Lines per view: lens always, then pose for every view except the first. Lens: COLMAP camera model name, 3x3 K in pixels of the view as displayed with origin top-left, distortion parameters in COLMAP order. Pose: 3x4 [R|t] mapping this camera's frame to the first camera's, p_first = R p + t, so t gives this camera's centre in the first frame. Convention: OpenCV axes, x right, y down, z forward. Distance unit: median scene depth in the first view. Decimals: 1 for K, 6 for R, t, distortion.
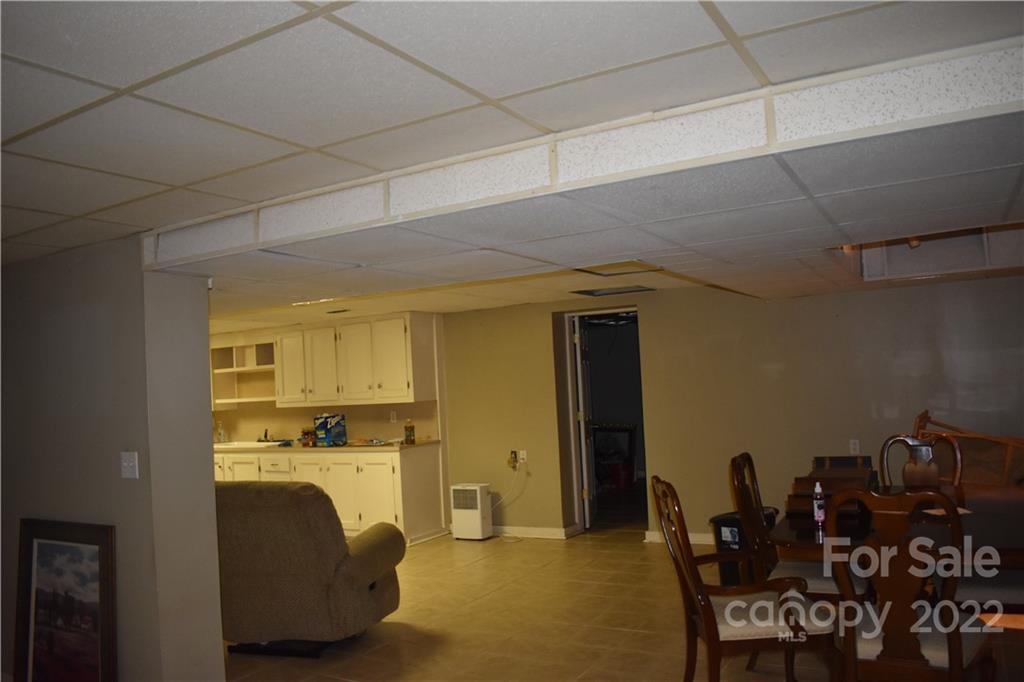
lens RADIAL K [[782.1, 0, 512.0], [0, 782.1, 341.0], [0, 0, 1]] dist [-0.007175, -0.006090]
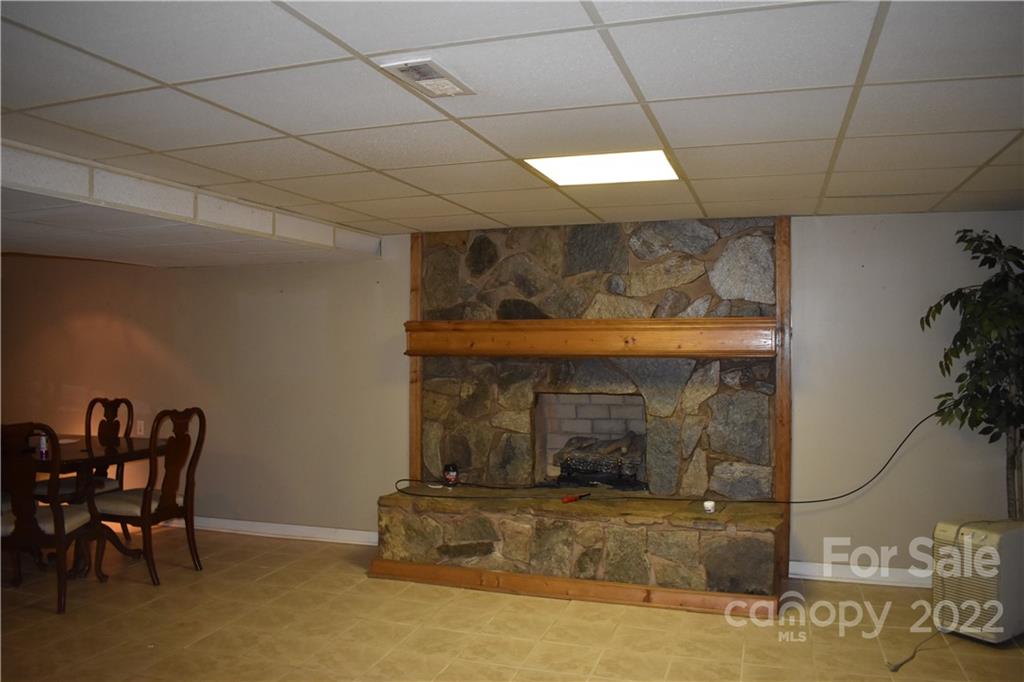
lens RADIAL K [[834.3, 0, 512.0], [0, 834.3, 341.0], [0, 0, 1]] dist [-0.095985, 0.020148]
pose [[0.975192, 0.062532, 0.212347, -0.154943], [-0.071634, 0.996801, 0.035438, -0.002128], [-0.209451, -0.049770, 0.976552, -0.271005]]
